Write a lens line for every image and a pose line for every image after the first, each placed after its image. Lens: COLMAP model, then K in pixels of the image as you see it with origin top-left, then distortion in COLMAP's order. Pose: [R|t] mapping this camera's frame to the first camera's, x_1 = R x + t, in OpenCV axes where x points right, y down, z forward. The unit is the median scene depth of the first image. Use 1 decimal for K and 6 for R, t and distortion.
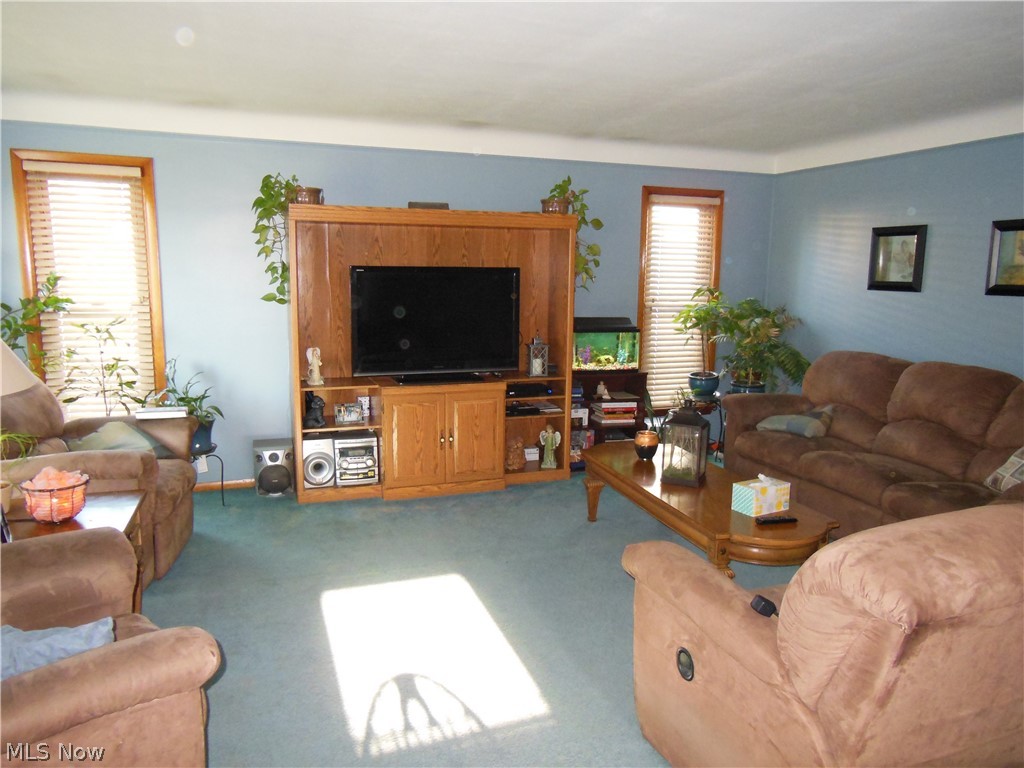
lens RADIAL K [[739.0, 0, 513.4], [0, 739.0, 389.8], [0, 0, 1]] dist [-0.027609, 0.036996]
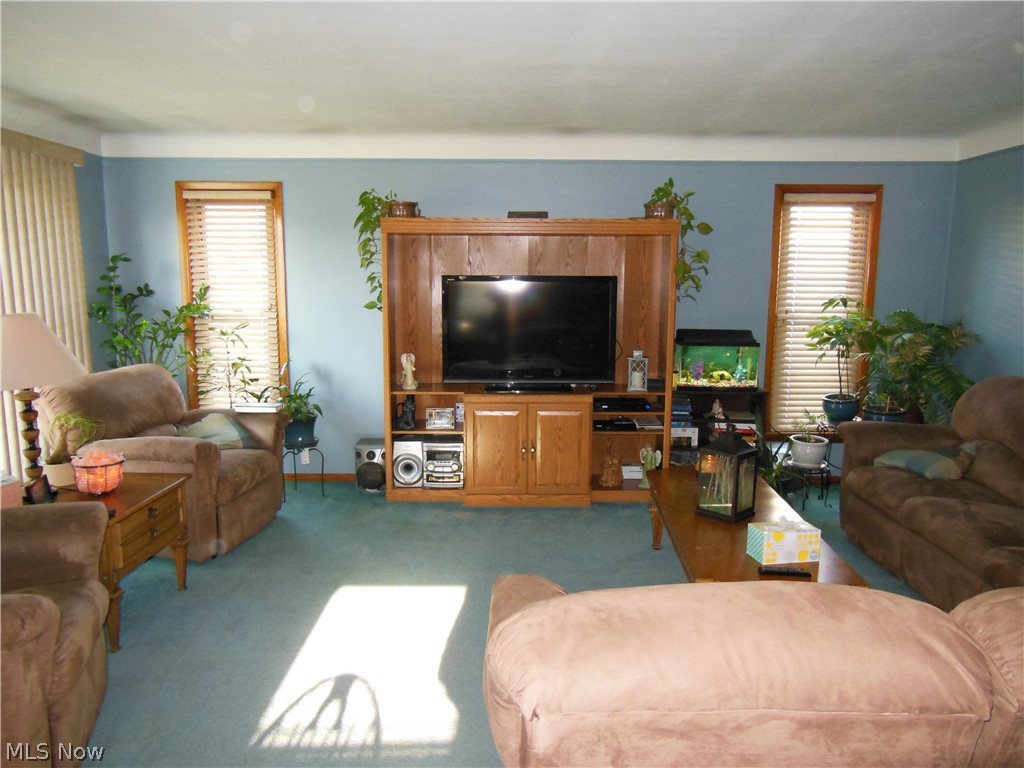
lens RADIAL K [[739.0, 0, 513.1], [0, 739.0, 386.7], [0, 0, 1]] dist [-0.027609, 0.036996]
pose [[0.939331, 0.042752, -0.340336, 0.228060], [-0.048206, 0.998809, -0.007582, -0.009302], [0.339607, 0.023528, 0.940273, 0.062456]]
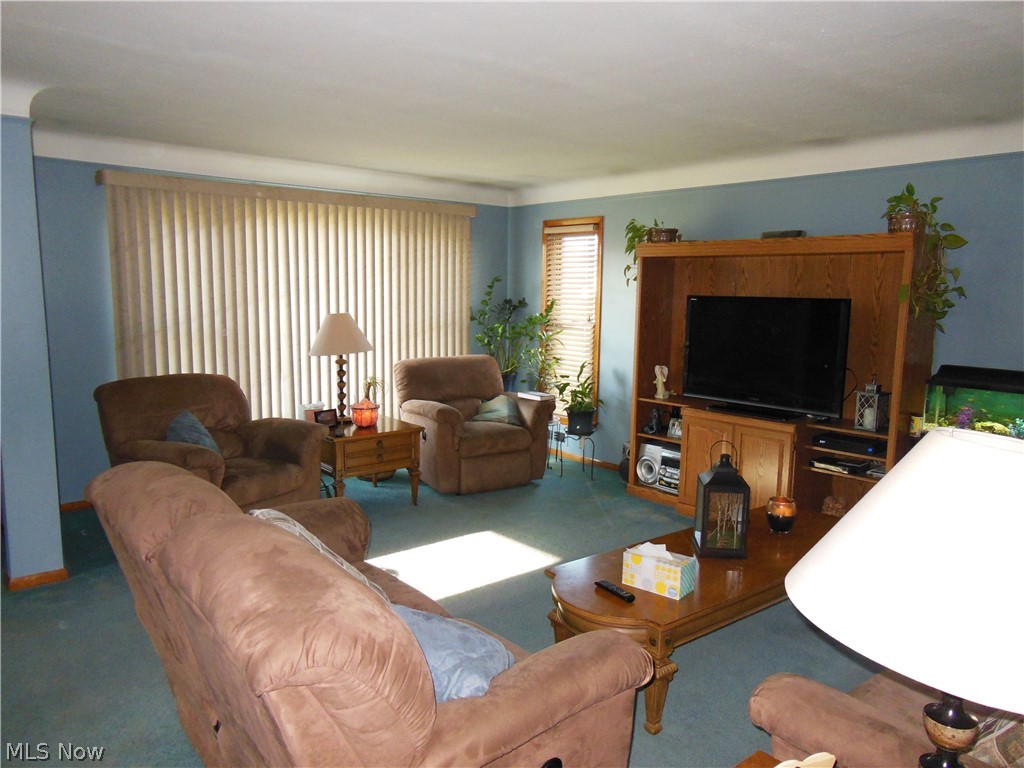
lens RADIAL K [[739.0, 0, 516.3], [0, 739.0, 384.9], [0, 0, 1]] dist [-0.027609, 0.036996]
pose [[0.356301, 0.115276, -0.927233, 0.718191], [-0.162027, 0.984949, 0.060191, -0.059857], [0.920216, 0.128790, 0.369617, 0.365389]]
